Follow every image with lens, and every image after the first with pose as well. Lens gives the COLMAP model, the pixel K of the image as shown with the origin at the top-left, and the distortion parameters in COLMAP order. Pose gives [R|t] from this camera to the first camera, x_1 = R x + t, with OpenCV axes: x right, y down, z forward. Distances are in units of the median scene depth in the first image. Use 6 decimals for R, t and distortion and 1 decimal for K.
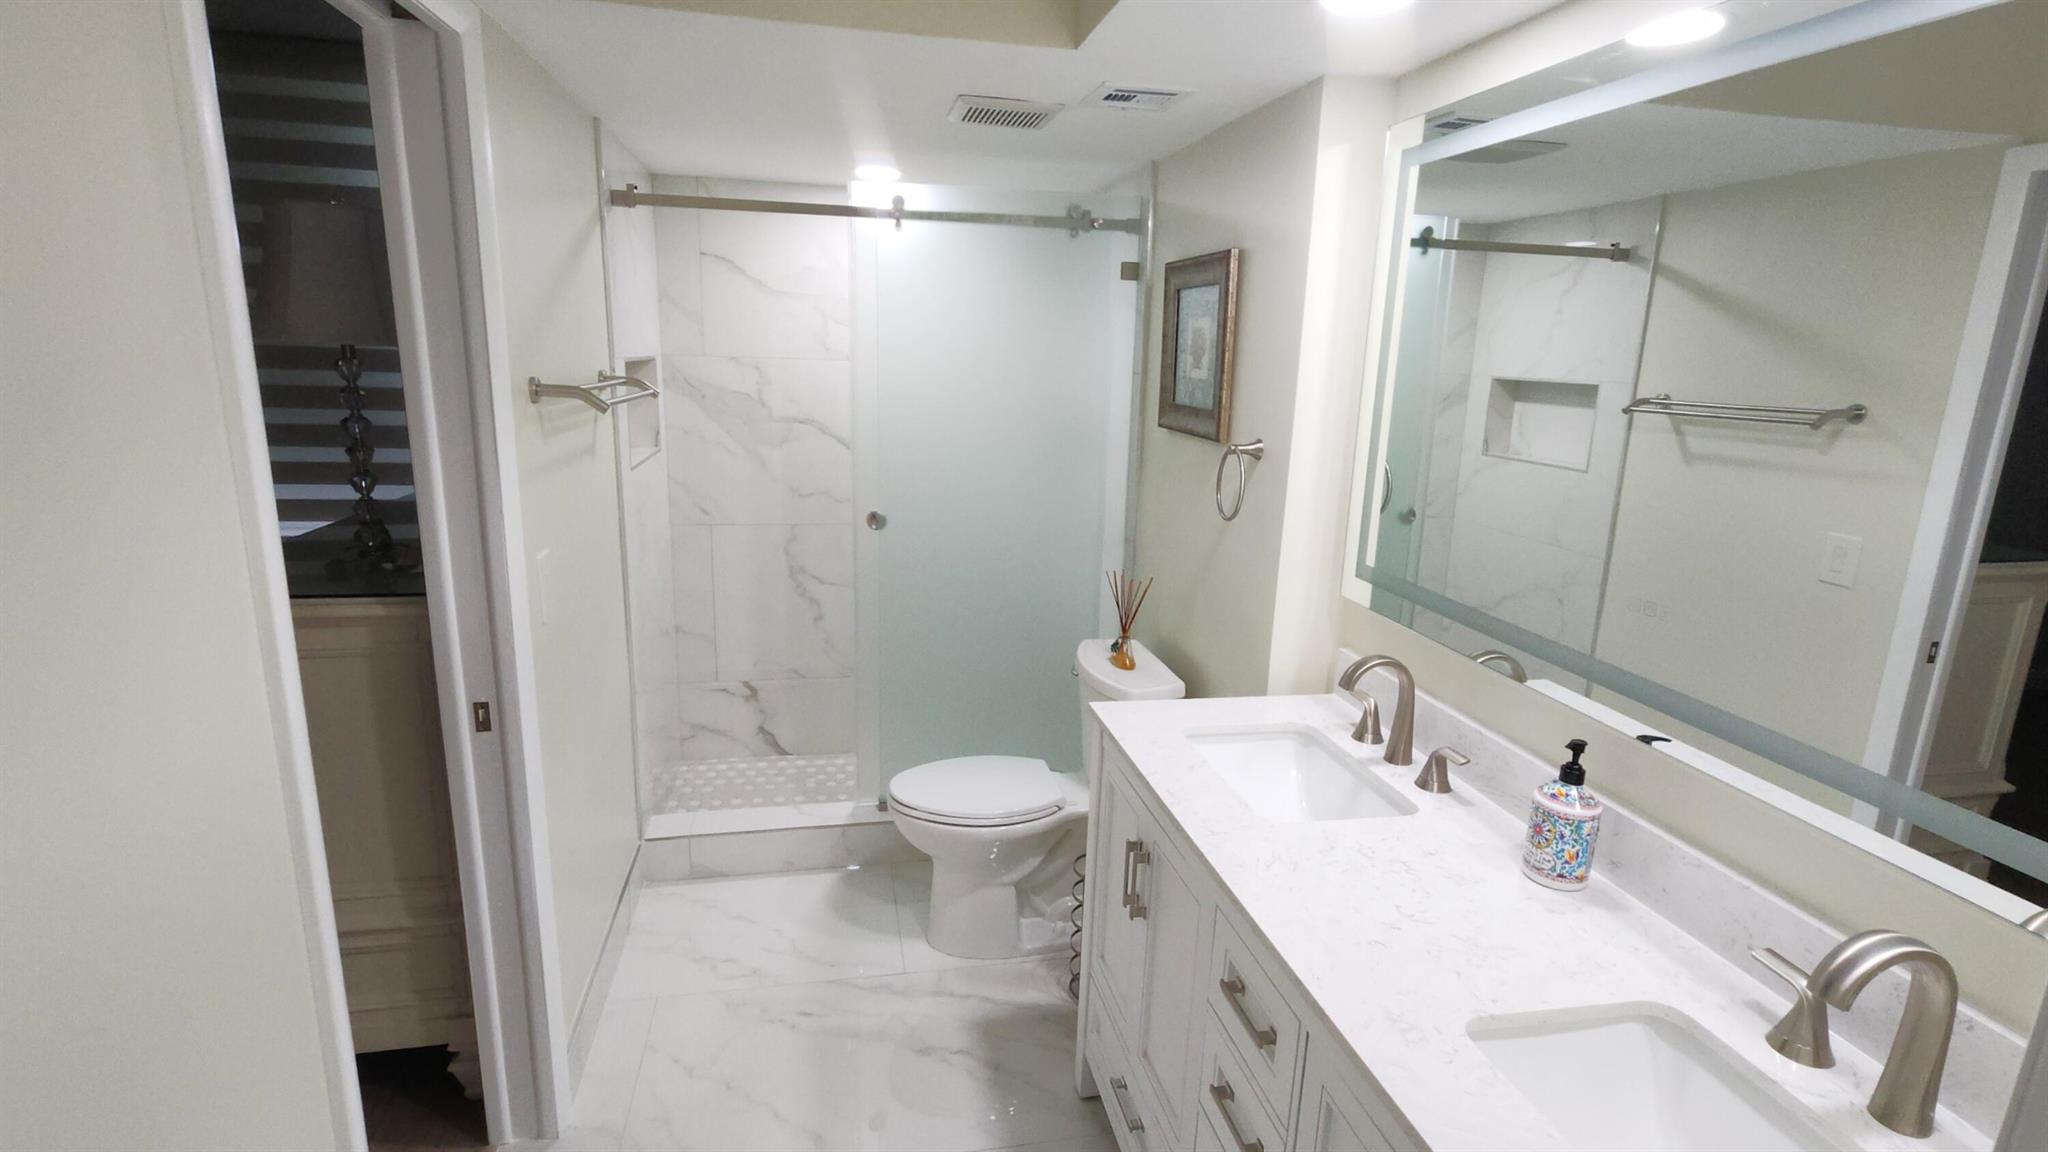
lens RADIAL K [[833.5, 0, 1024.0], [0, 833.5, 576.0], [0, 0, 1]] dist [0.002670, -0.000026]
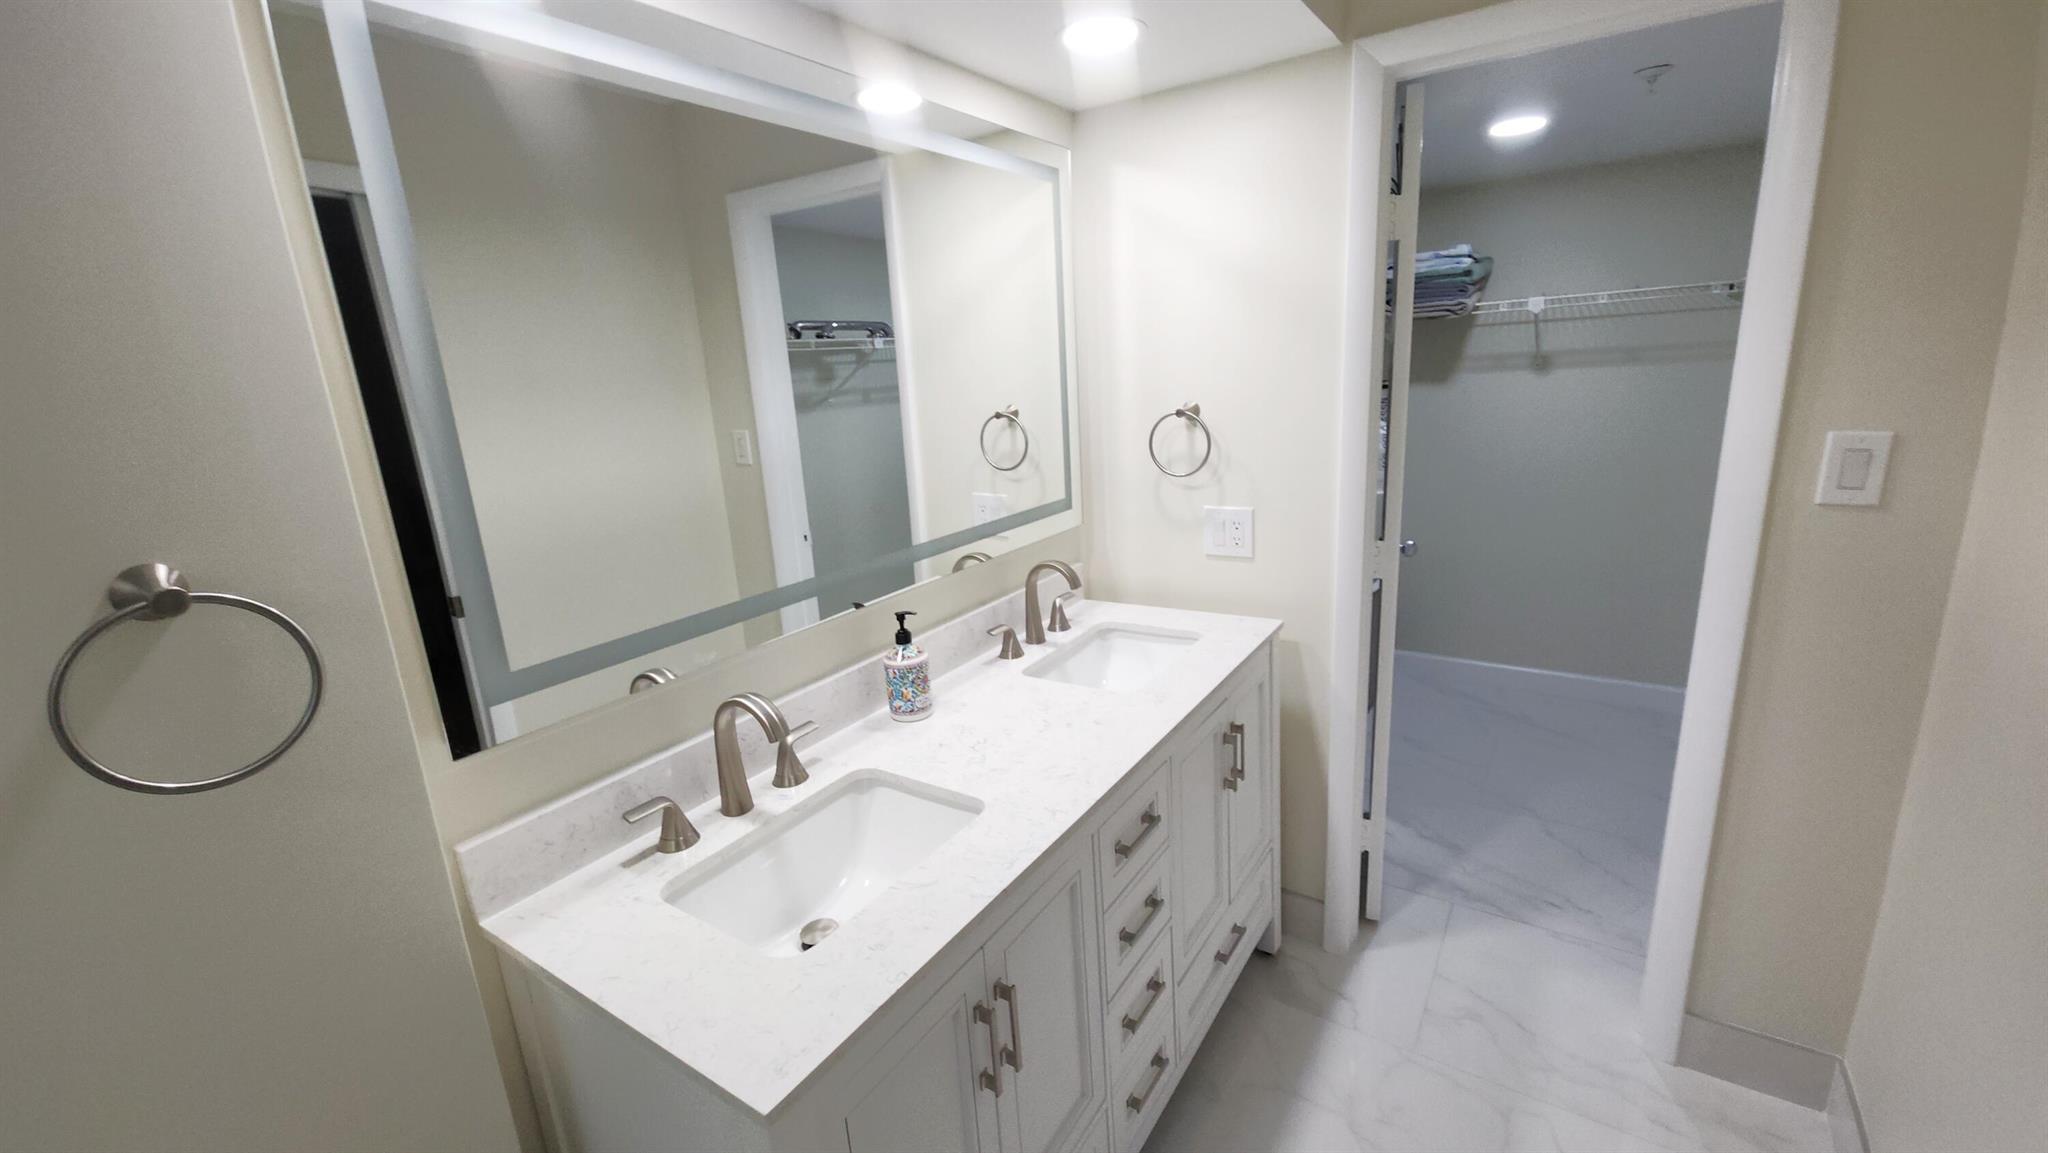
lens RADIAL K [[833.5, 0, 1024.0], [0, 833.5, 576.5], [0, 0, 1]] dist [0.002670, -0.000026]
pose [[-0.719464, -0.191569, 0.667587, -0.382269], [0.173947, 0.880871, 0.440237, -0.422192], [-0.672394, 0.432859, -0.600432, 1.648703]]
